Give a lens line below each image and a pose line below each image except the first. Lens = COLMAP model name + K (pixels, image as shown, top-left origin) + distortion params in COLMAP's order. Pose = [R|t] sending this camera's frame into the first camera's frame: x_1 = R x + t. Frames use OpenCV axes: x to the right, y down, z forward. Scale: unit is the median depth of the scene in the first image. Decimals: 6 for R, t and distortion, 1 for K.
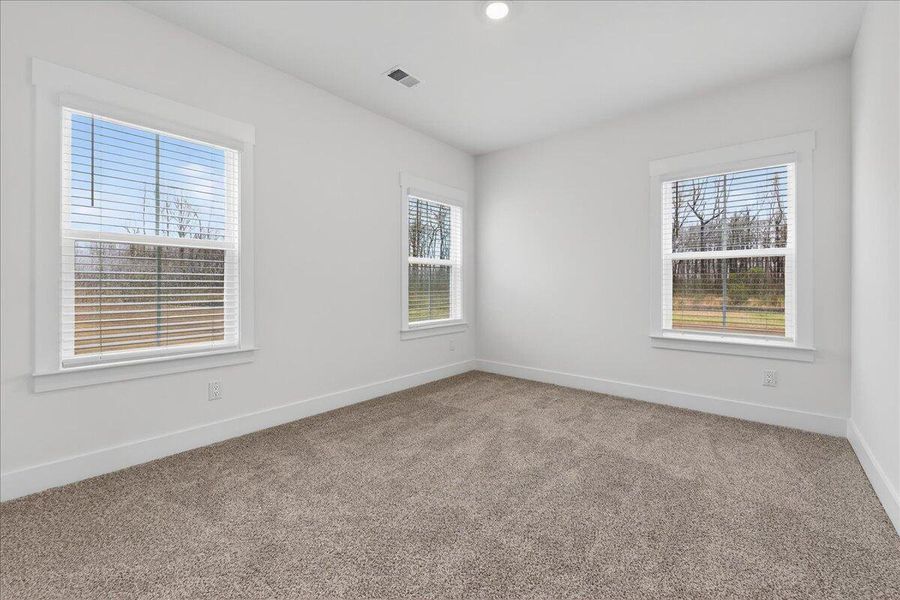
lens RADIAL K [[356.3, 0, 456.2], [0, 356.3, 293.2], [0, 0, 1]] dist [-0.013060, -0.000022]
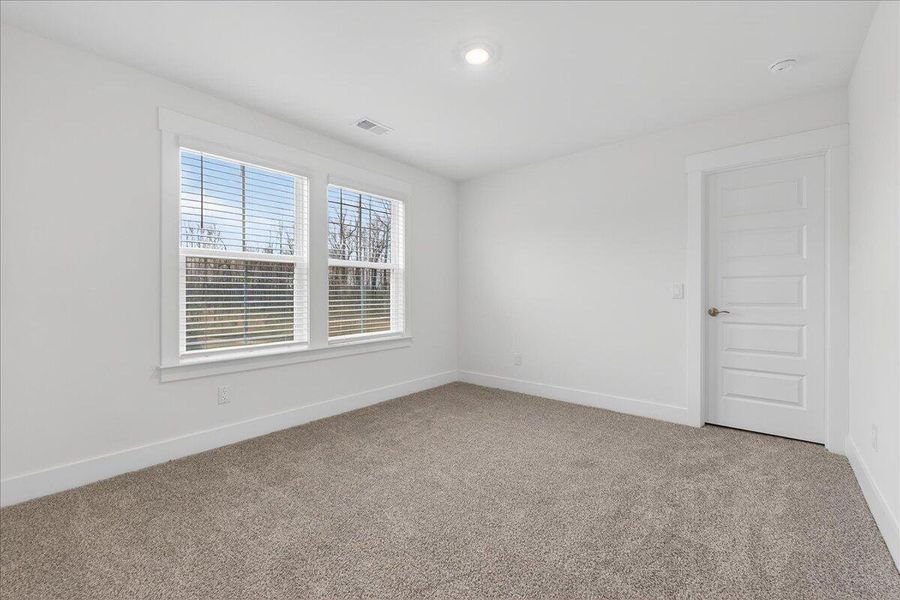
lens RADIAL K [[356.3, 0, 447.9], [0, 356.3, 301.6], [0, 0, 1]] dist [-0.013060, -0.000022]
pose [[0.999942, -0.004391, -0.009833, -0.188737], [0.004431, 0.999982, 0.004052, 0.003174], [0.009816, -0.004096, 0.999943, -0.217332]]
